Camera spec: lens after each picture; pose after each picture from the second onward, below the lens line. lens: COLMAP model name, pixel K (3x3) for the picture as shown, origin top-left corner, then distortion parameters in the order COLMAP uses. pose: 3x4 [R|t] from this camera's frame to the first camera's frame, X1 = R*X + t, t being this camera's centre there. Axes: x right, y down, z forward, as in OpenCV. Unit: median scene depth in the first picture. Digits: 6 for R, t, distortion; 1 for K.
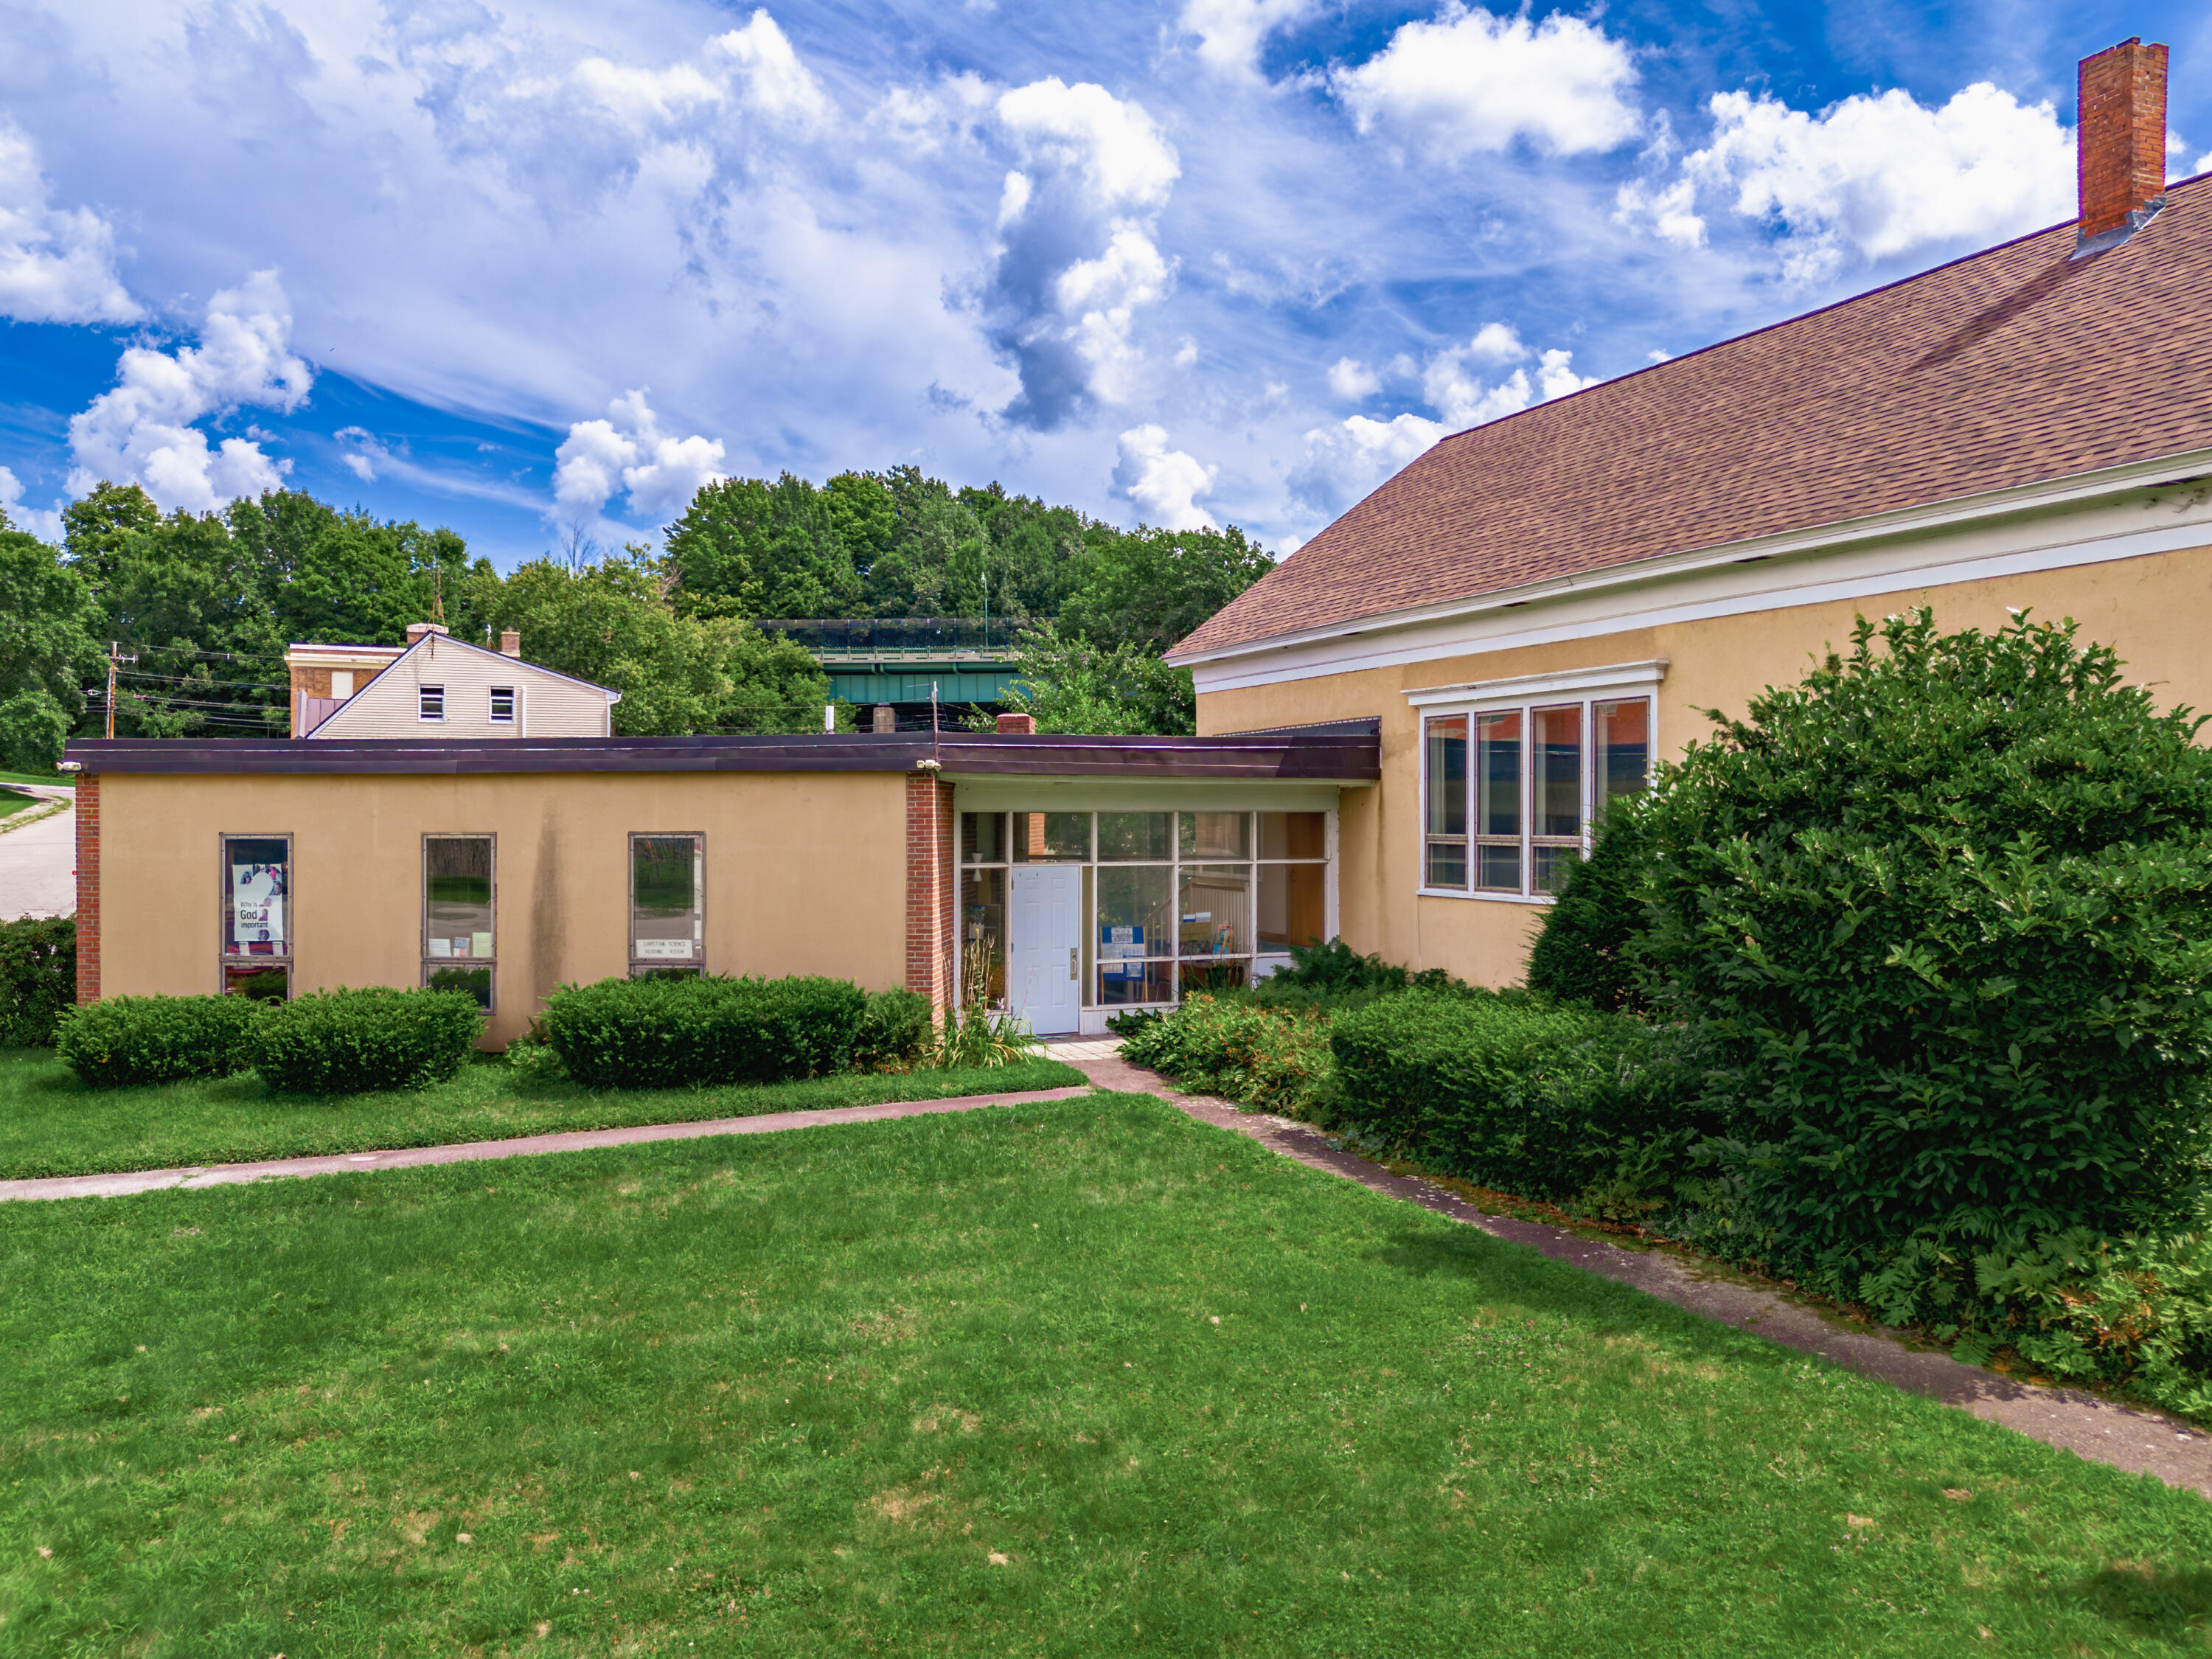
lens RADIAL K [[1640.9, 0, 1115.8], [0, 1640.9, 836.7], [0, 0, 1]] dist [0.031815, -0.049689]
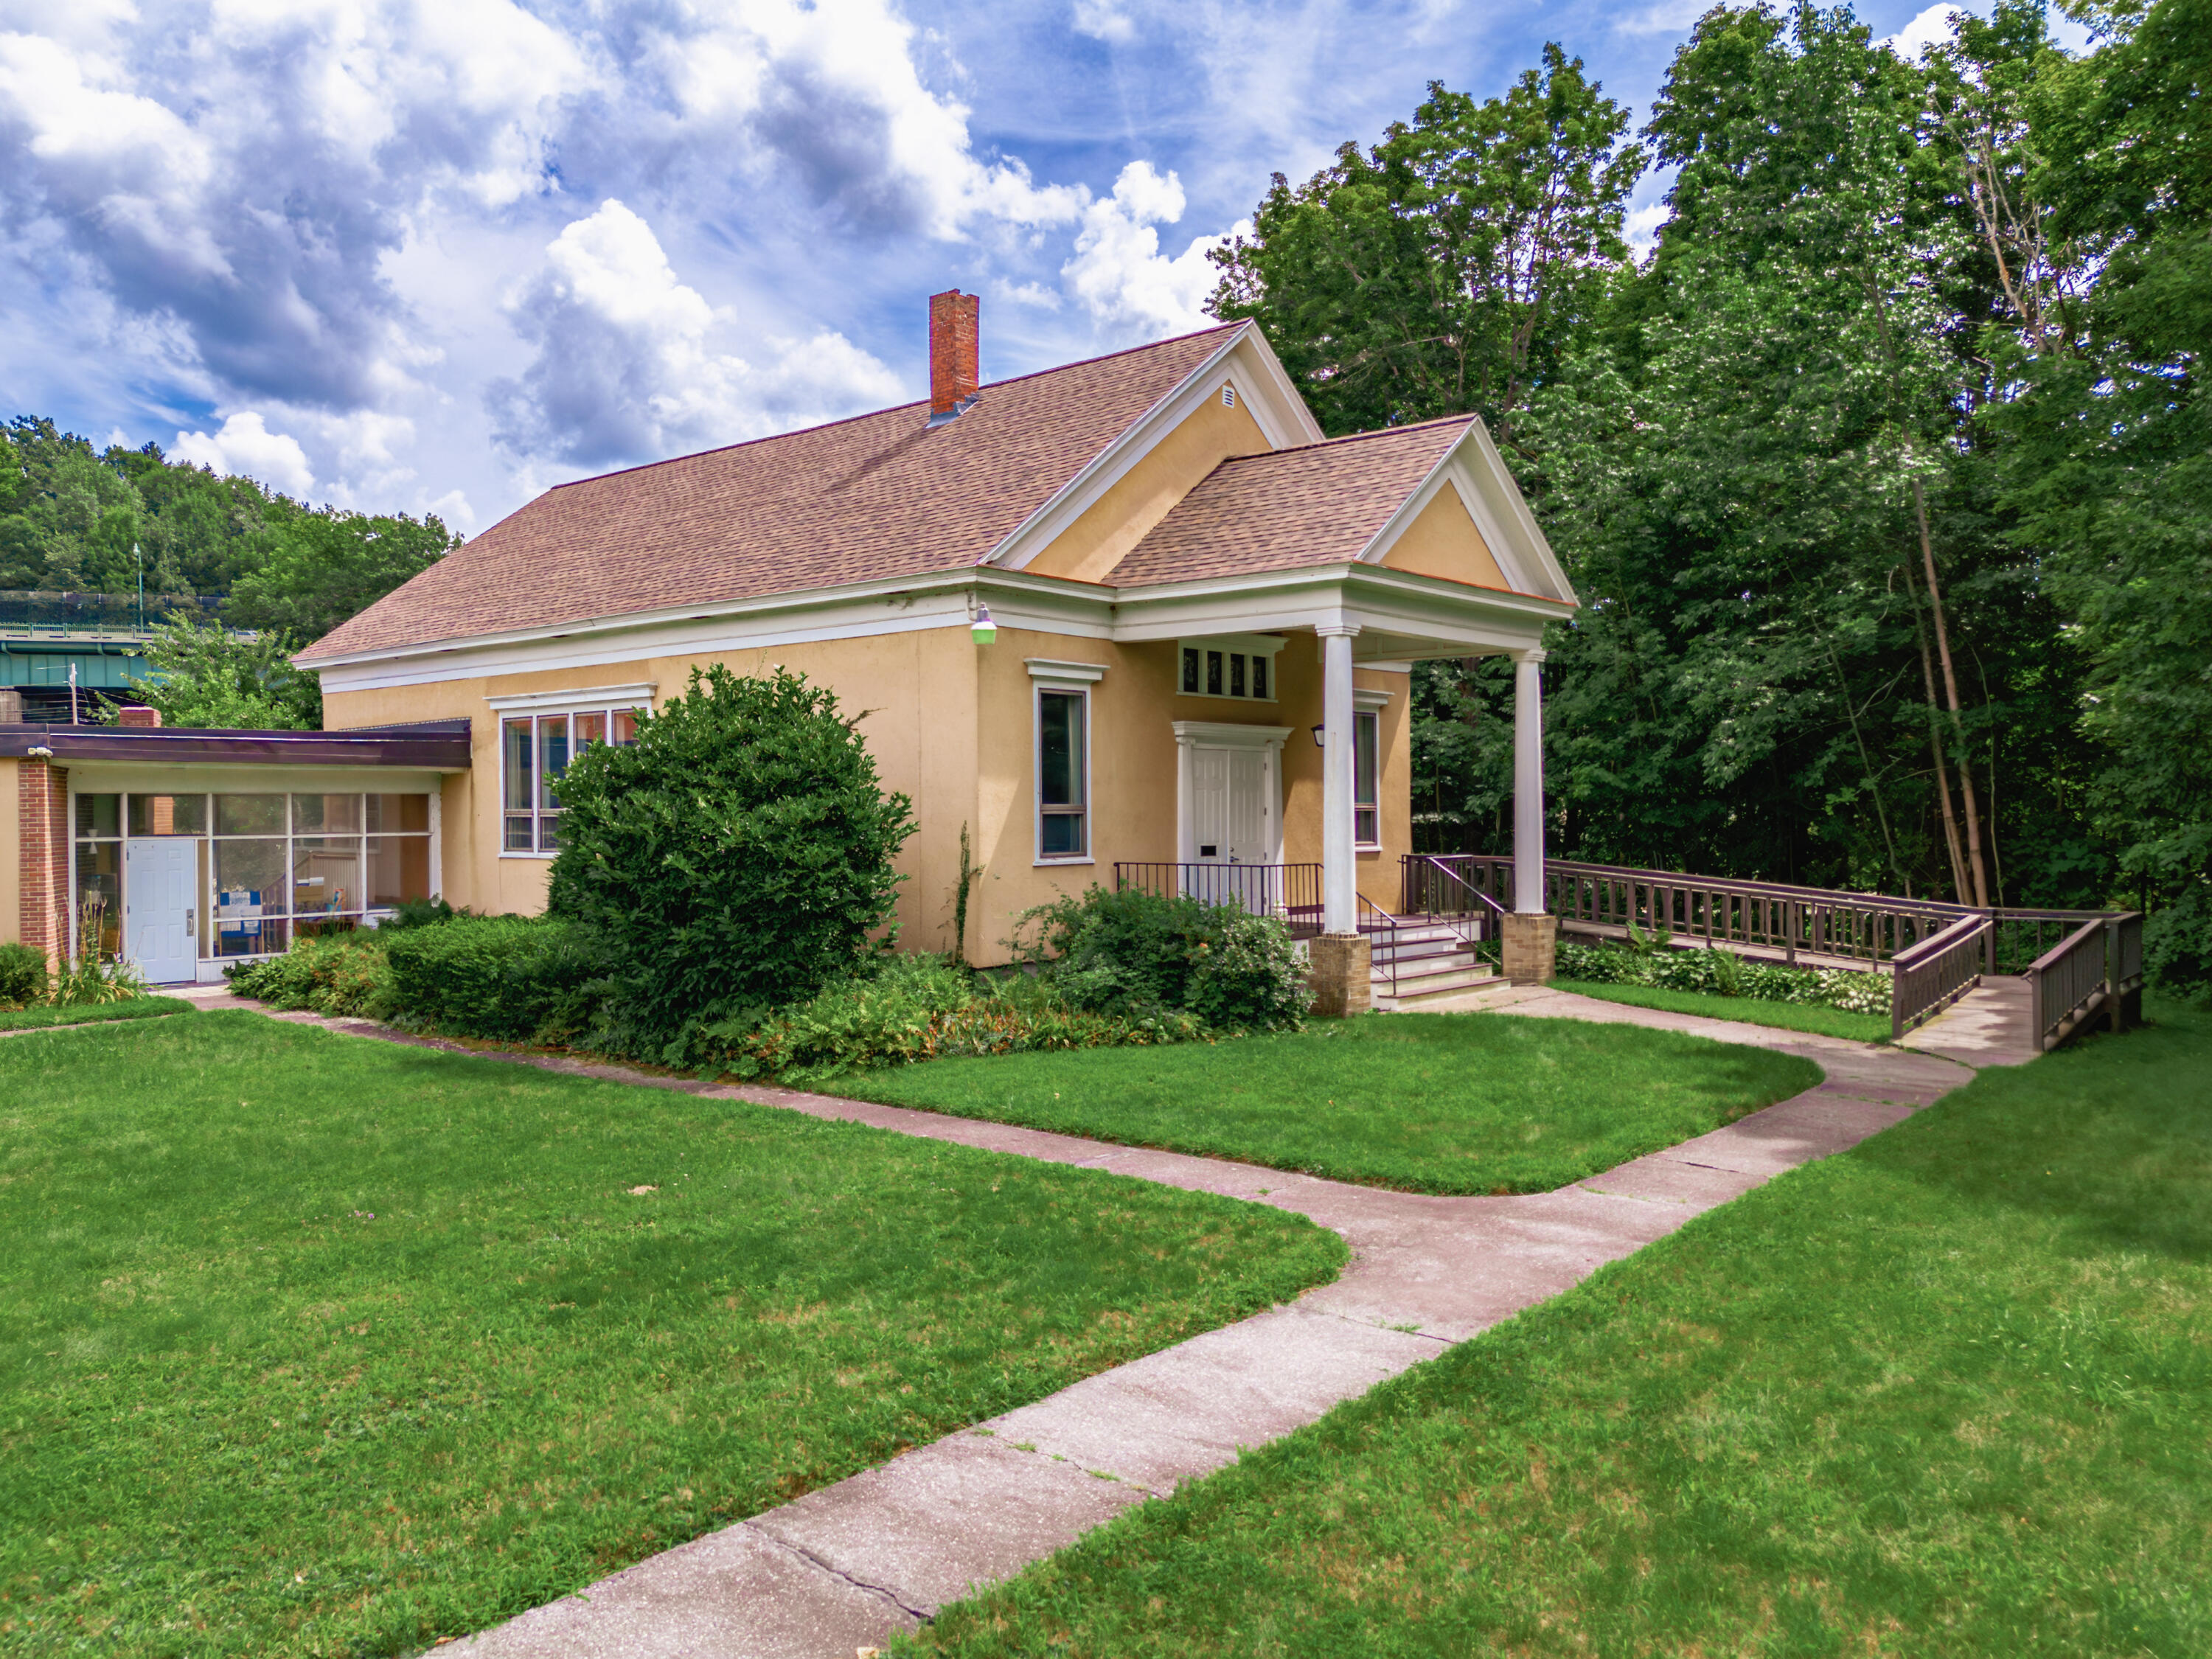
lens RADIAL K [[1640.9, 0, 1122.3], [0, 1640.9, 824.0], [0, 0, 1]] dist [0.031815, -0.049689]
pose [[0.898793, -0.009858, 0.438263, 0.061283], [0.012772, 0.999912, -0.003701, 0.021163], [-0.438188, 0.008923, 0.898839, -0.379801]]
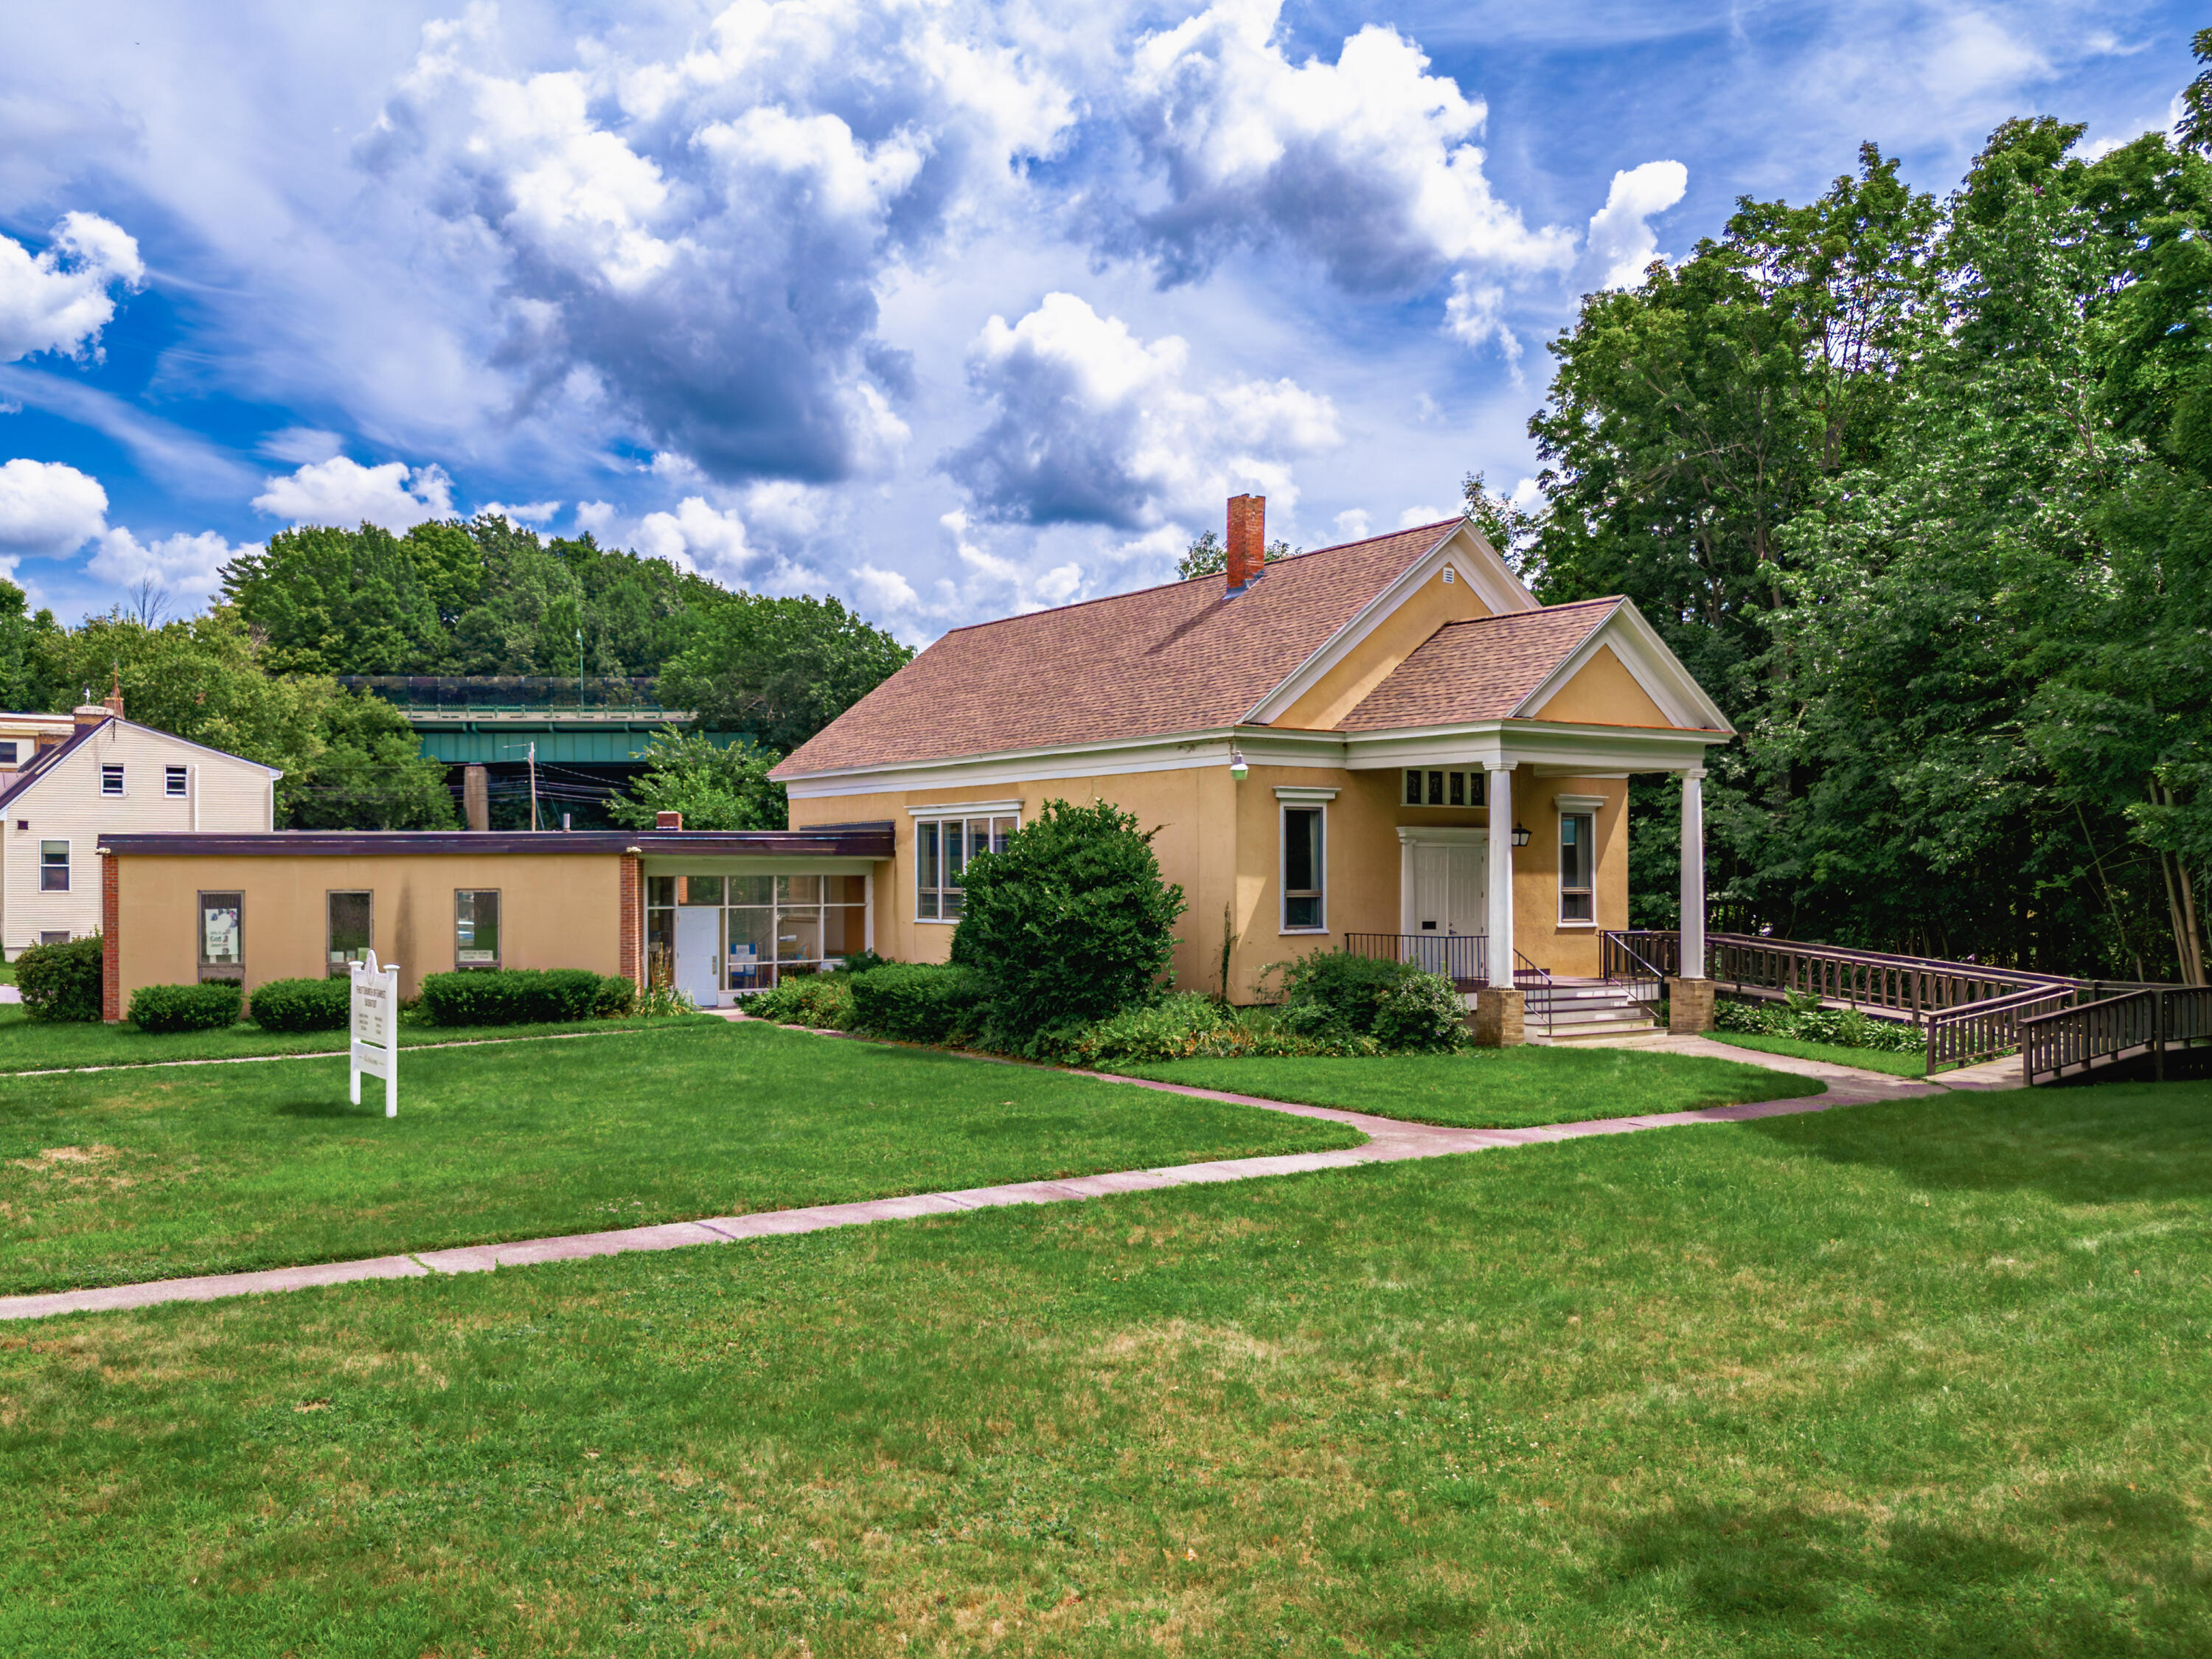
lens RADIAL K [[1811.5, 0, 1002.9], [0, 1811.5, 891.7], [0, 0, 1]] dist [0.047944, -0.027009]
pose [[0.987237, -0.003887, 0.159209, -0.031198], [0.004555, 0.999982, -0.003832, 0.010375], [-0.159192, 0.004508, 0.987237, -0.964810]]
